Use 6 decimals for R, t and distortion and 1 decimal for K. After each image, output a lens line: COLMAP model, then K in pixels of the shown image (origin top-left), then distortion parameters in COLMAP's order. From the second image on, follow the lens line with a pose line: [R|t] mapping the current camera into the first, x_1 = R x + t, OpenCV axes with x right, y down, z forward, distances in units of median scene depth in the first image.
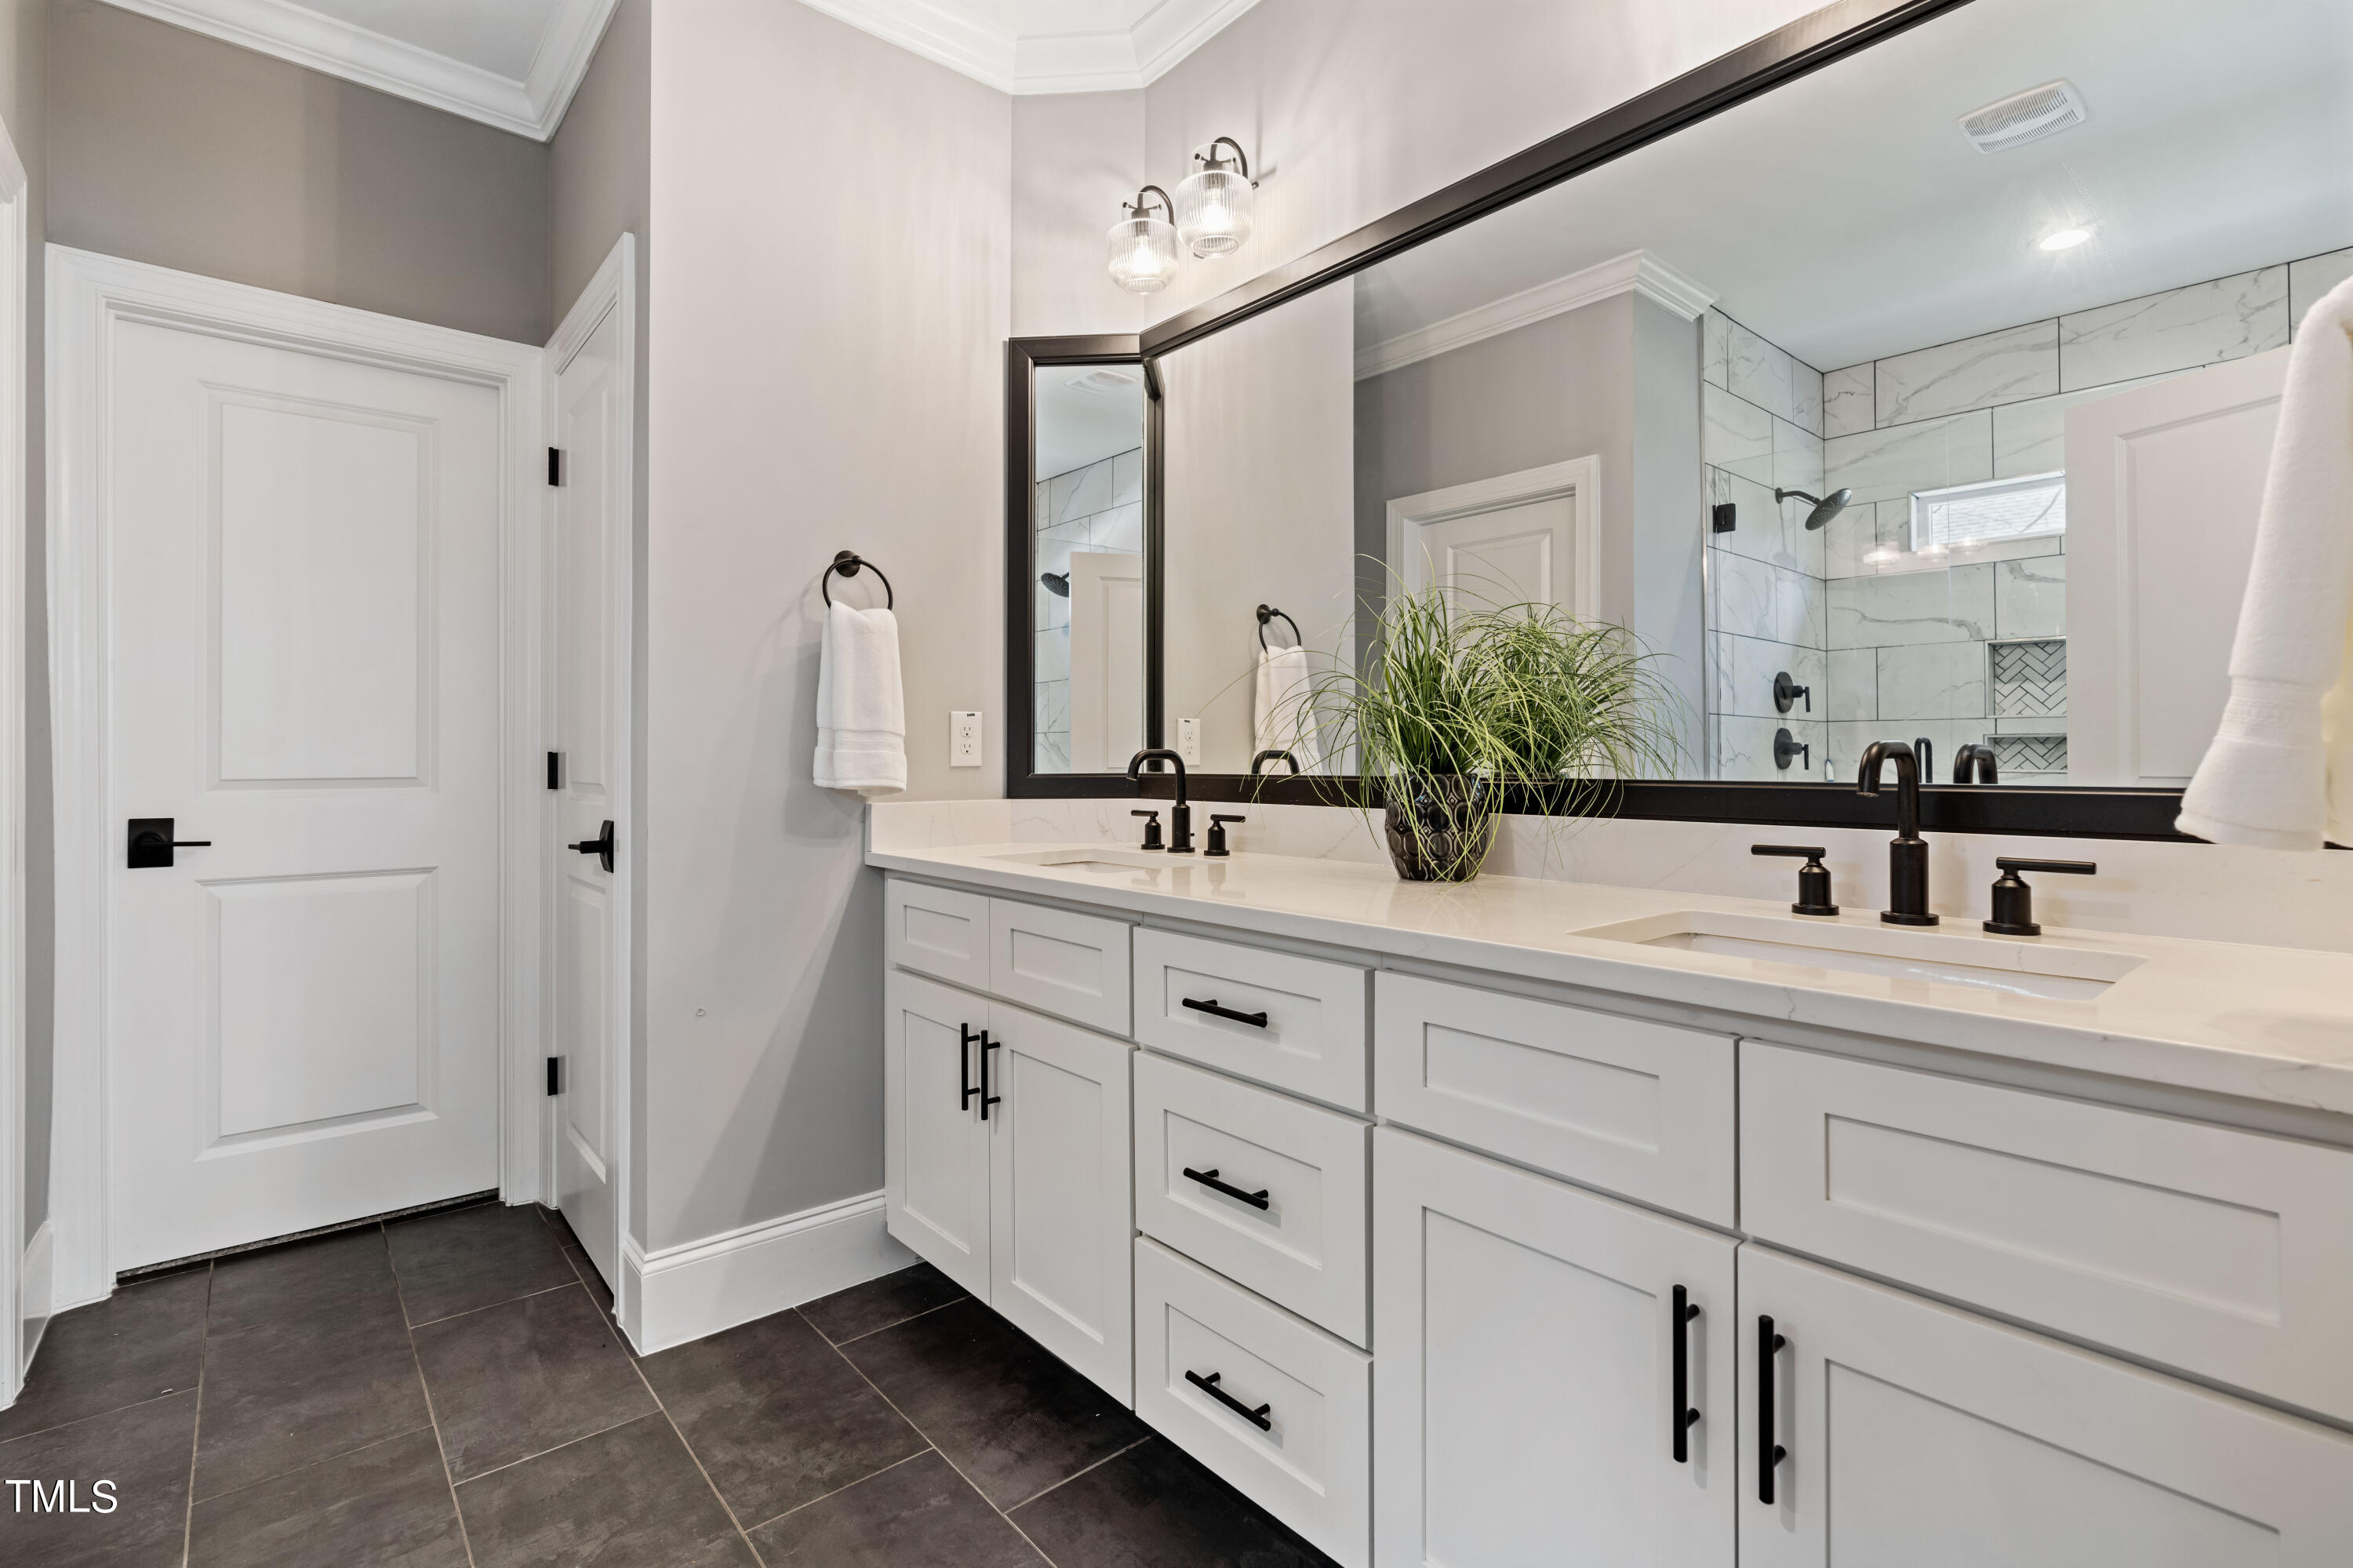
lens RADIAL K [[1079.7, 0, 1173.0], [0, 1079.7, 765.3], [0, 0, 1]] dist [0.000172, 0.000520]
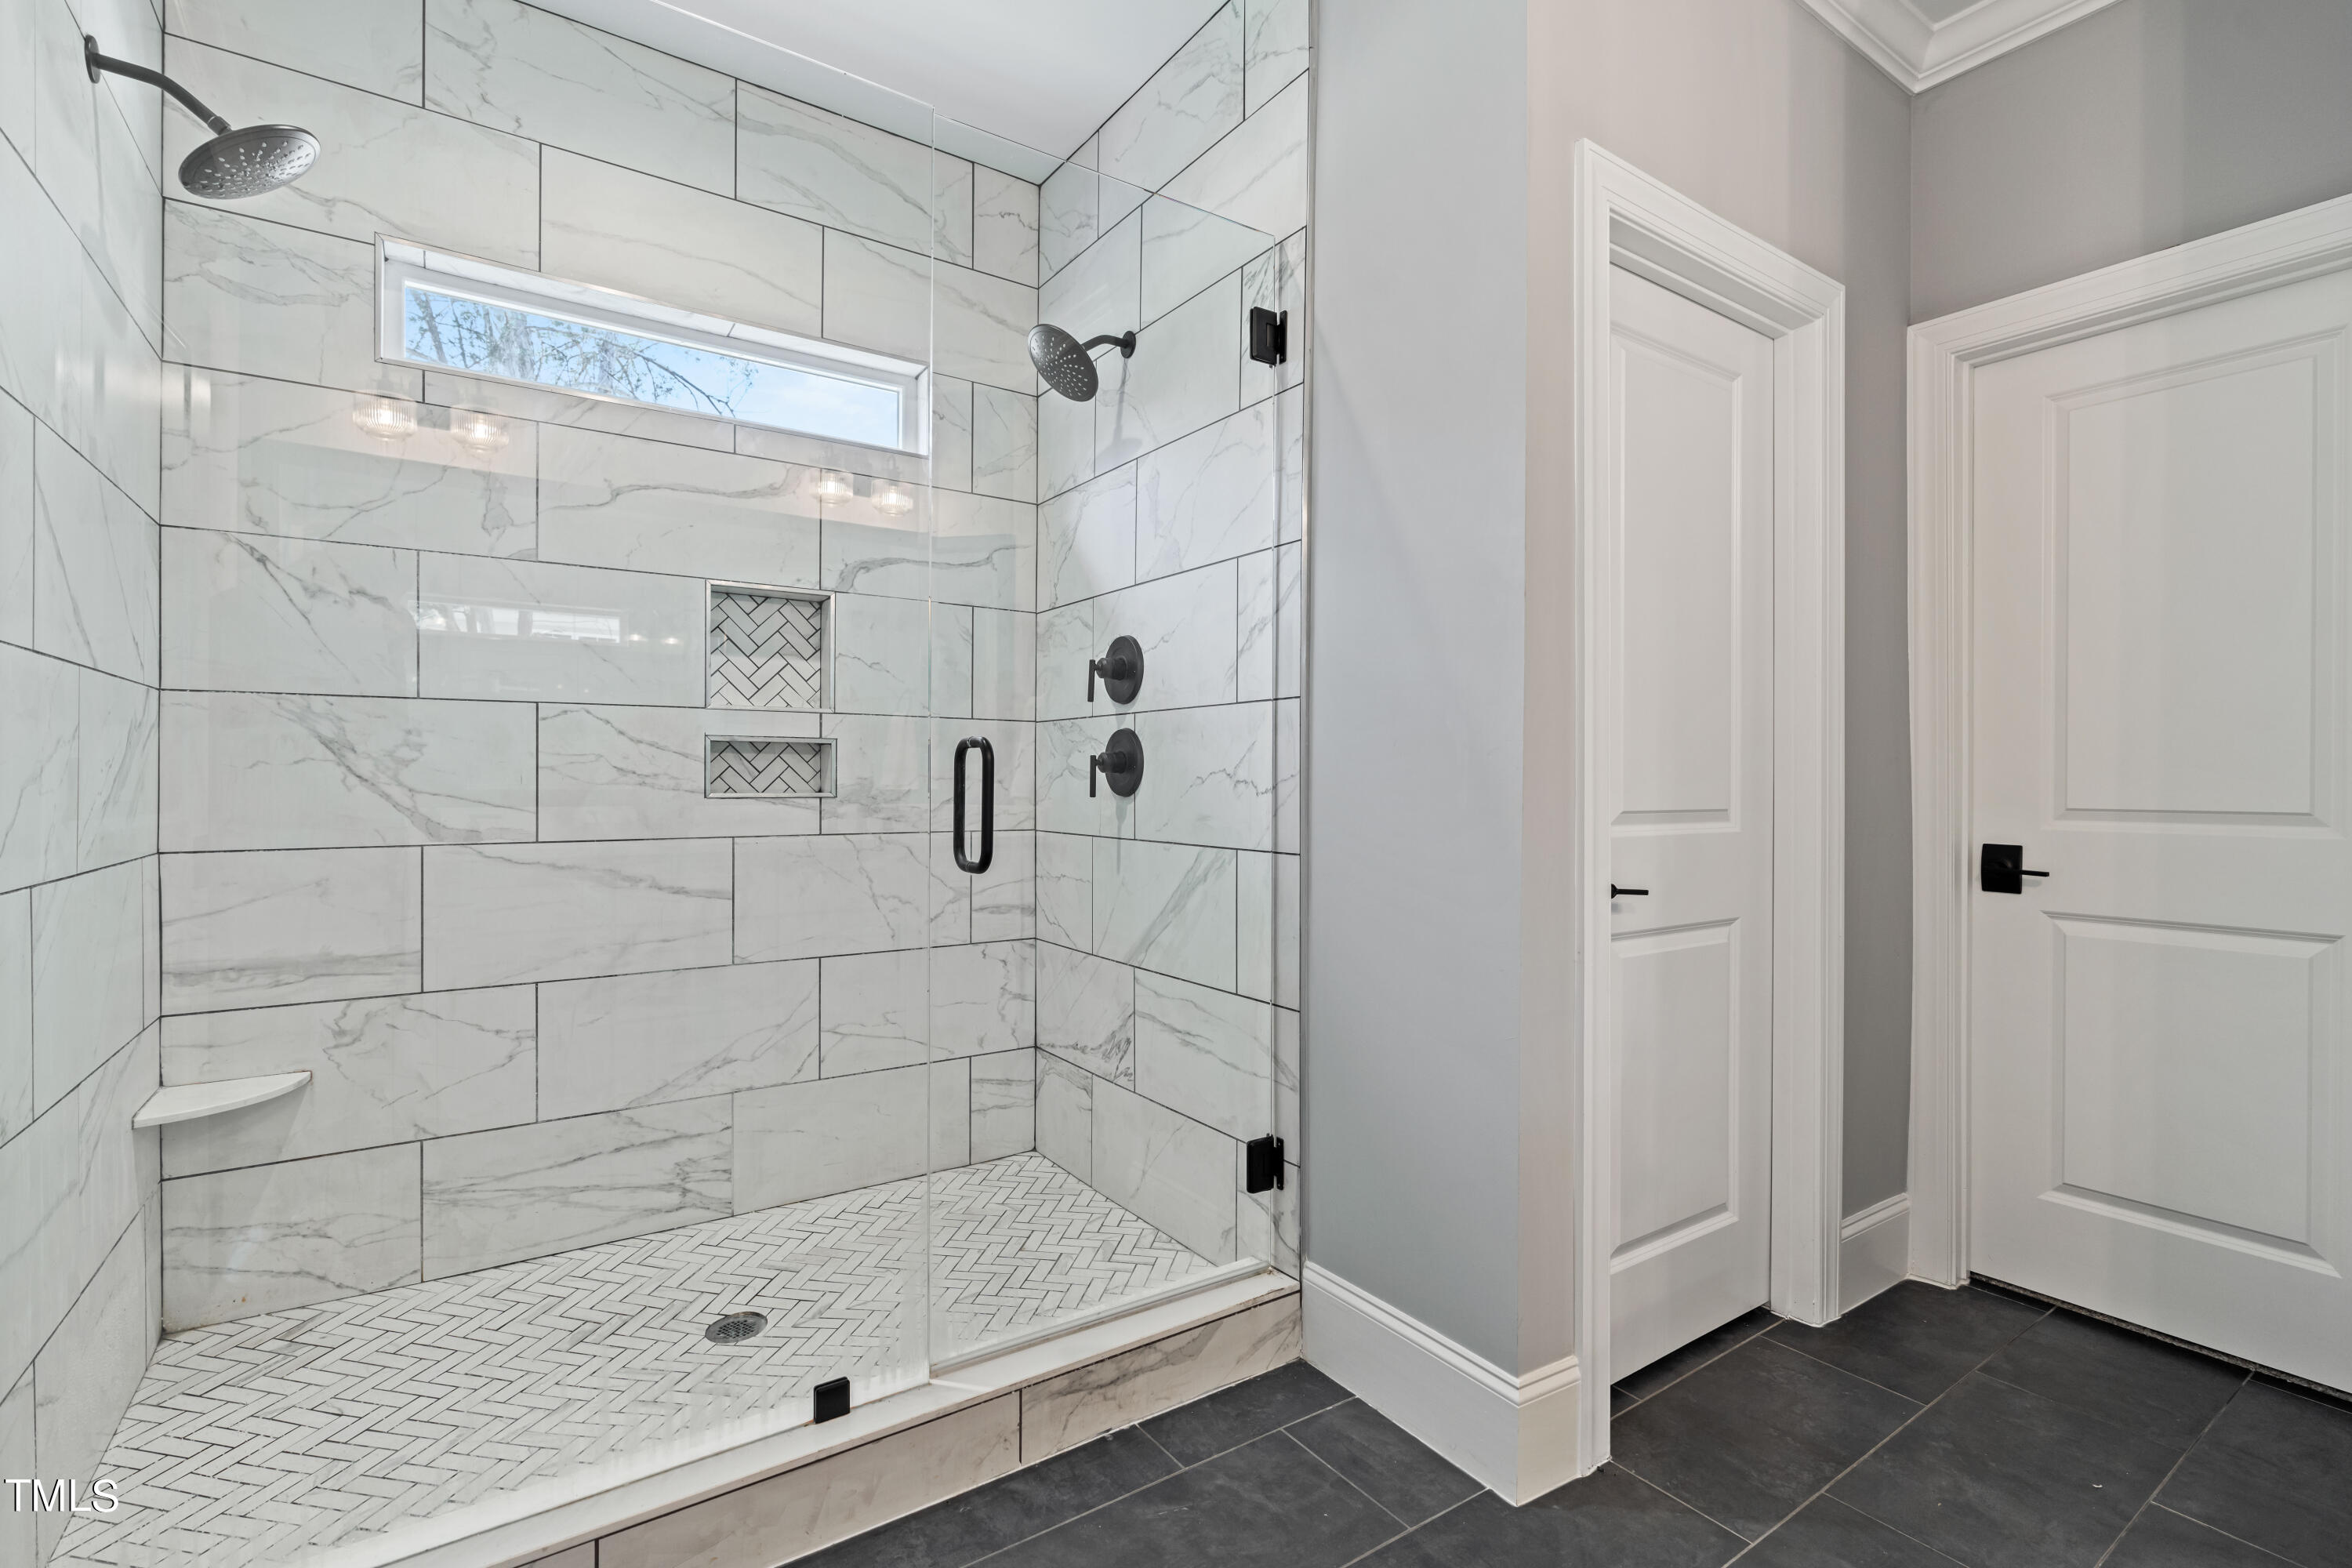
lens RADIAL K [[1079.2, 0, 1173.8], [0, 1079.2, 782.8], [0, 0, 1]] dist [0.000172, 0.000520]
pose [[-0.102765, 0.011337, -0.994641, 0.146495], [-0.002622, 0.999928, 0.011668, -0.019062], [0.994702, 0.003807, -0.102728, 0.323215]]
